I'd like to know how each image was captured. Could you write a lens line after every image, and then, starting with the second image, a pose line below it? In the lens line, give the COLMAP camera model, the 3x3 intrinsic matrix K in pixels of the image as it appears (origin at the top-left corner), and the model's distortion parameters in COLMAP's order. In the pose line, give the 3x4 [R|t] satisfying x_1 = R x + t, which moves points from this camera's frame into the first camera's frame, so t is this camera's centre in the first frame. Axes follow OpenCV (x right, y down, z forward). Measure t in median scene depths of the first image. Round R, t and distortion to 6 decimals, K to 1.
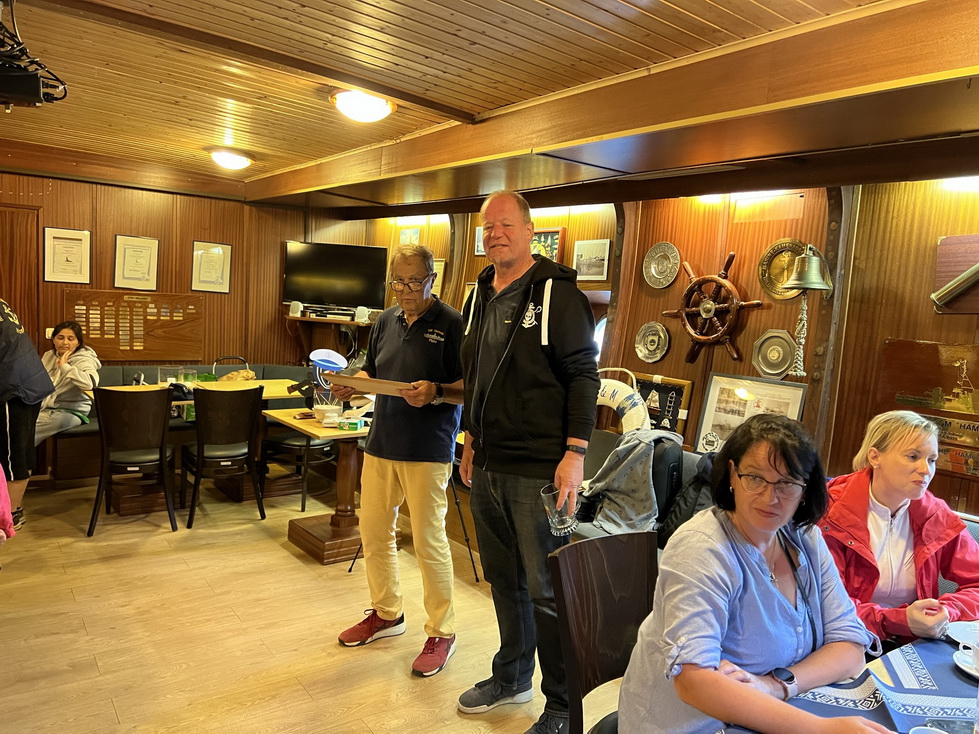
lens RADIAL K [[739.7, 0, 484.2], [0, 739.7, 377.6], [0, 0, 1]] dist [0.034914, -0.007571]
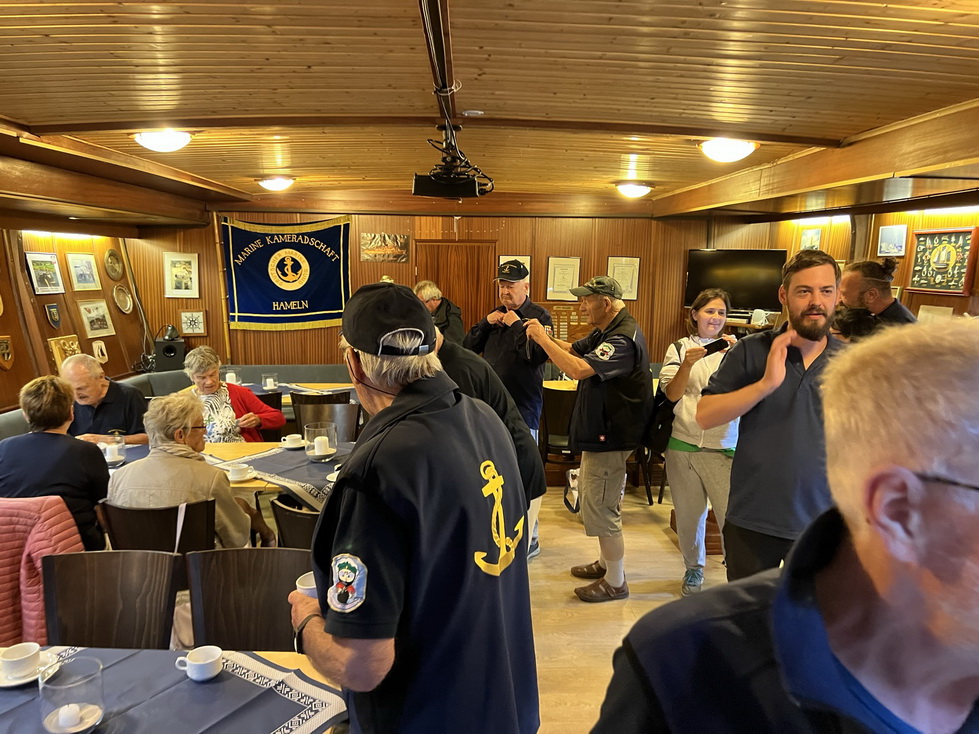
lens RADIAL K [[739.7, 0, 492.2], [0, 739.7, 367.3], [0, 0, 1]] dist [0.034914, -0.007571]
pose [[0.842822, 0.025132, -0.537605, 0.088228], [-0.017071, 0.999655, 0.019970, -0.033253], [0.537922, -0.007653, 0.842960, -0.076706]]
